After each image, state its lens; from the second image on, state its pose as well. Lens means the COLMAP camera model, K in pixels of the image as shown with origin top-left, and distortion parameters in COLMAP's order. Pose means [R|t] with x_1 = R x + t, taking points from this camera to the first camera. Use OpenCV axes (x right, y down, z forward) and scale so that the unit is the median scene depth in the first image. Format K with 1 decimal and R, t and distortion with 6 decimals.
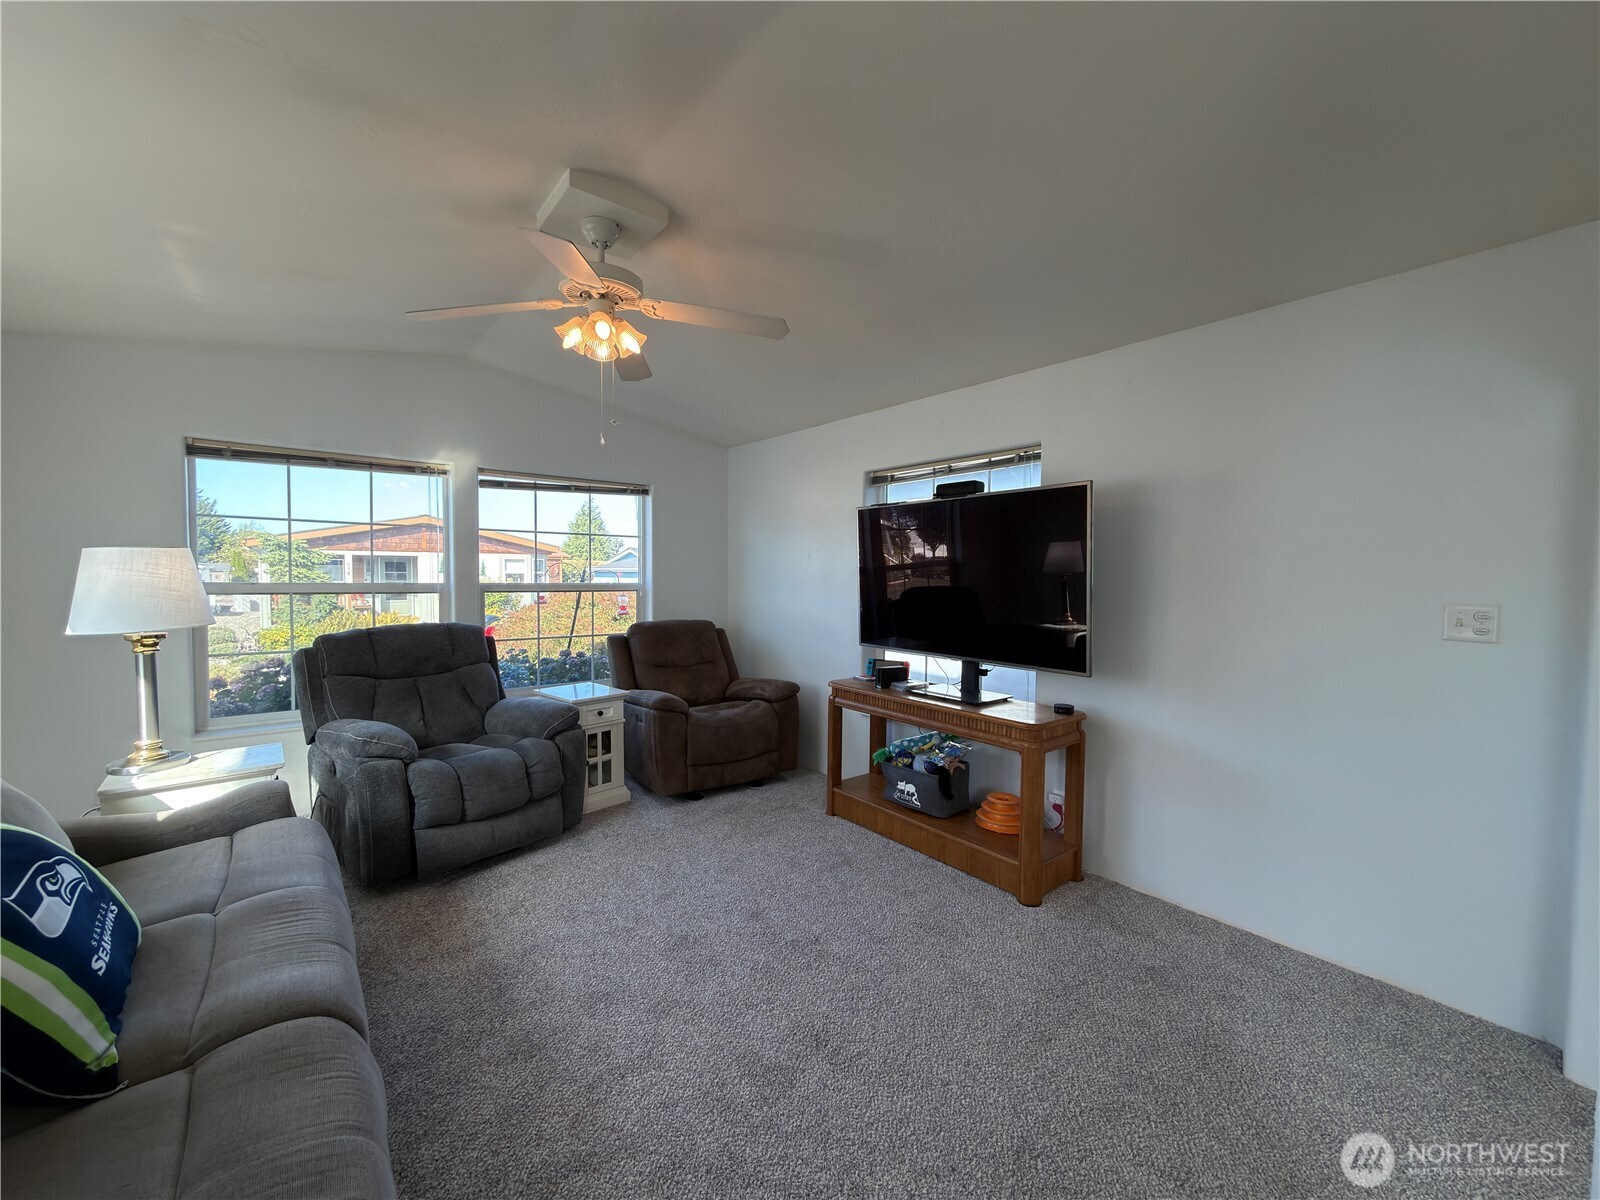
lens RADIAL K [[636.5, 0, 792.0], [0, 636.5, 603.8], [0, 0, 1]] dist [0.001148, -0.000224]
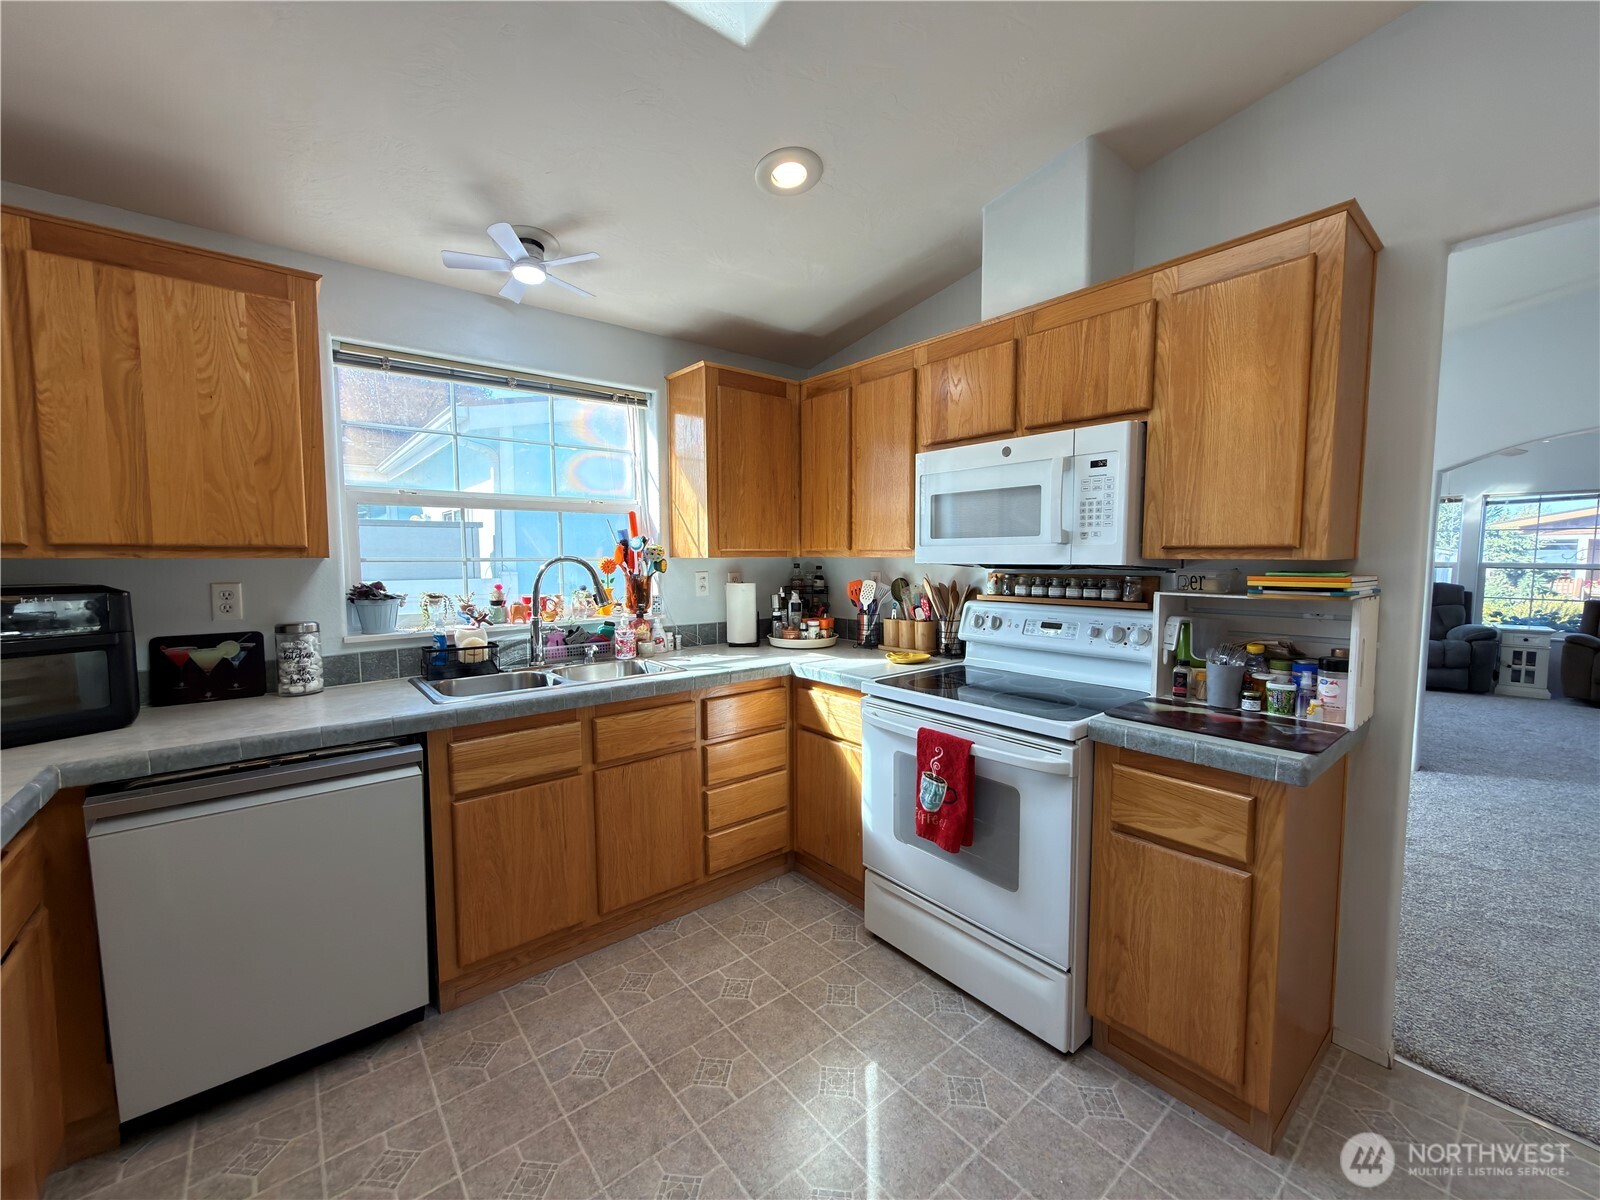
lens RADIAL K [[636.5, 0, 813.0], [0, 636.5, 598.0], [0, 0, 1]] dist [0.001148, -0.000224]
pose [[0.011076, 0.063204, -0.997939, 1.339917], [-0.049670, 0.996803, 0.062581, 0.049851], [0.998704, 0.048874, 0.014180, -0.900912]]
